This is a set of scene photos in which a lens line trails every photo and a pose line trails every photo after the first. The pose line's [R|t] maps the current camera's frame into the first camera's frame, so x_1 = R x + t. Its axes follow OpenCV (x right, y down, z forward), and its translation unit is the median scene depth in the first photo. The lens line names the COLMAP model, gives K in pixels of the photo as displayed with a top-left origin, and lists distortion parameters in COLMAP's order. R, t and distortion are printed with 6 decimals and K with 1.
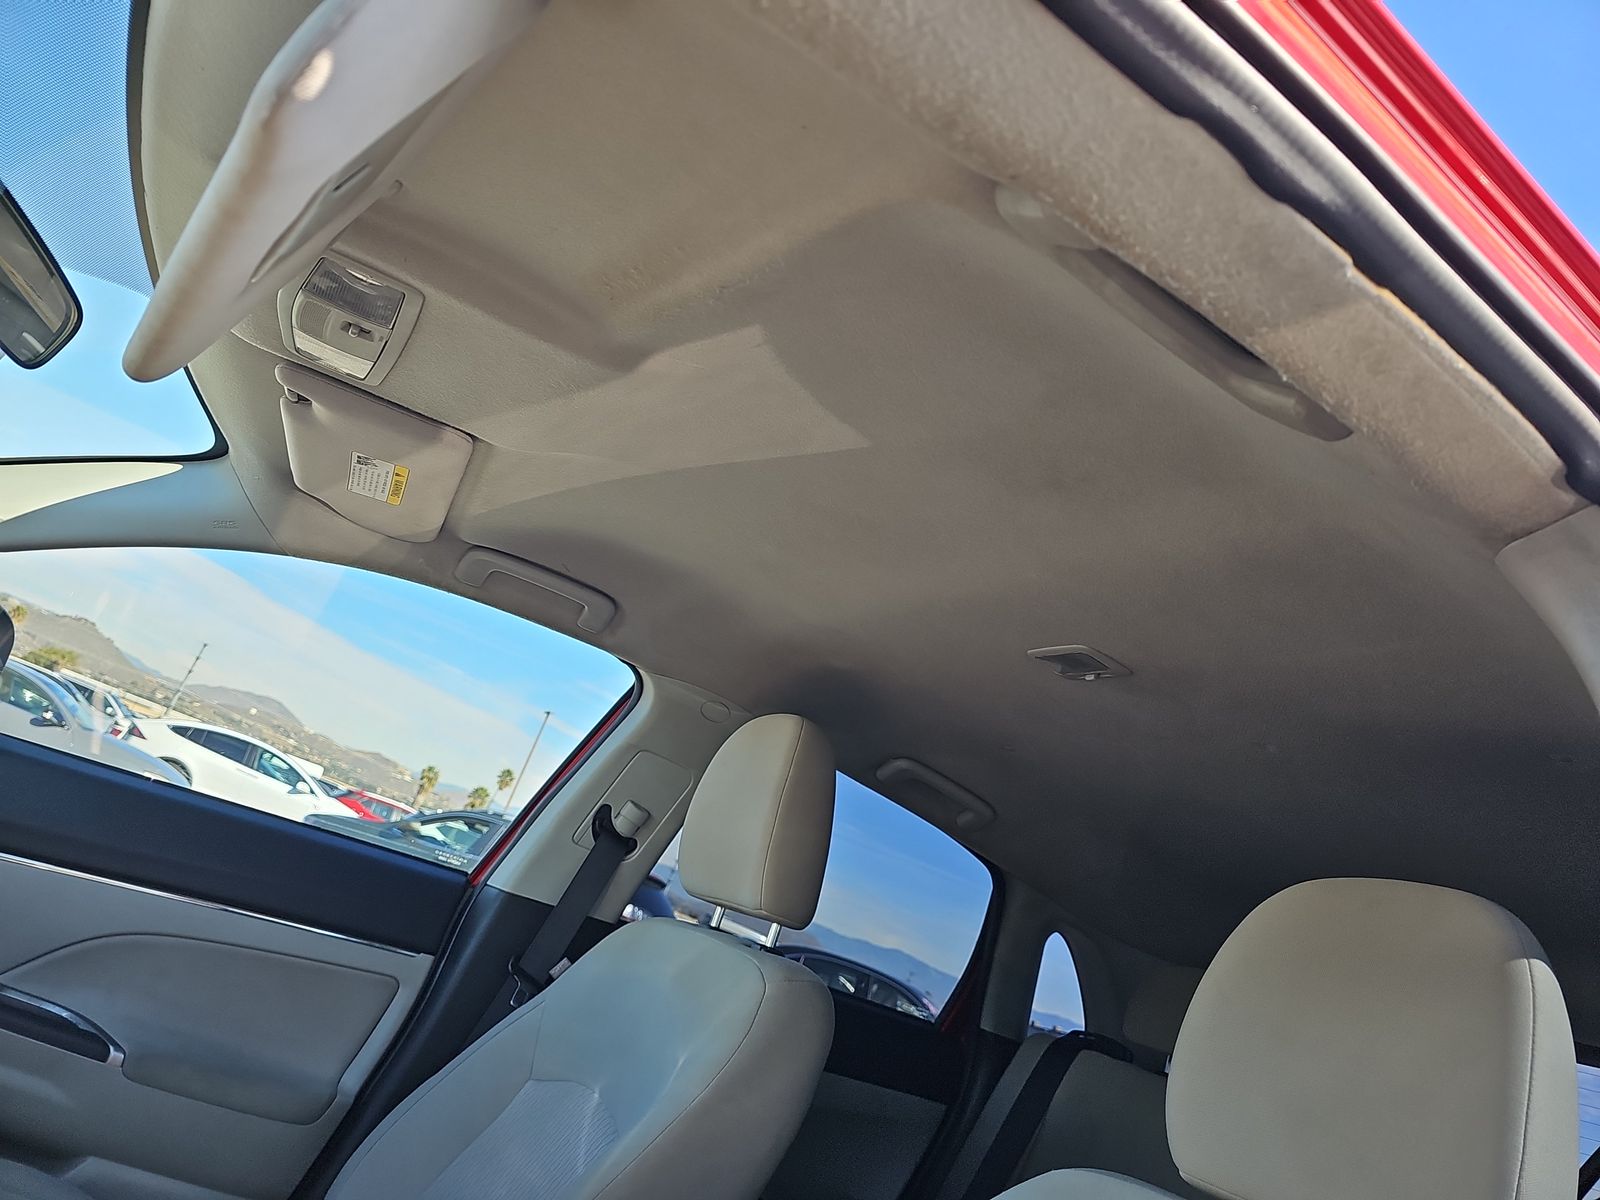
lens RADIAL K [[1056.3, 0, 800.0], [0, 1056.3, 600.0], [0, 0, 1]] dist [0.031512, -0.033549]
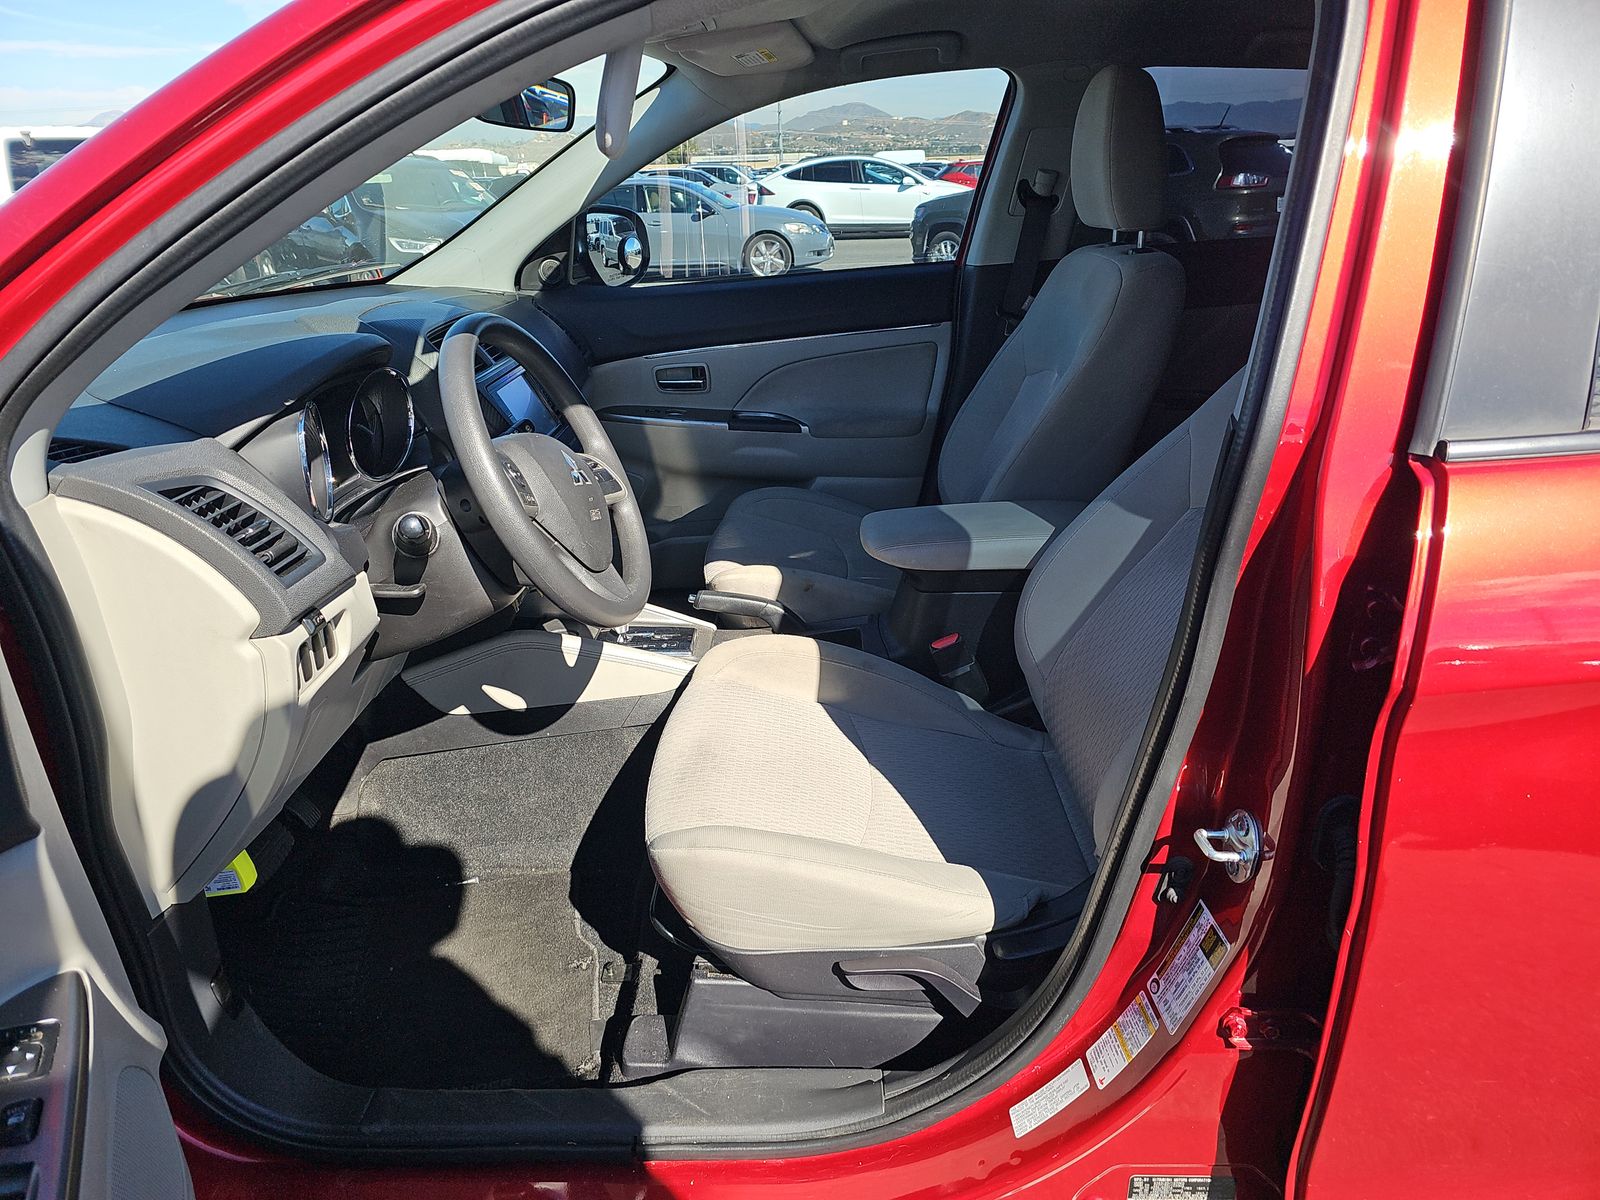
lens RADIAL K [[1056.3, 0, 800.0], [0, 1056.3, 600.0], [0, 0, 1]] dist [0.031512, -0.033549]
pose [[0.786286, -0.147511, -0.599995, 0.310629], [0.471557, 0.770738, 0.428481, -0.098488], [0.399234, -0.619841, 0.675581, -0.323090]]
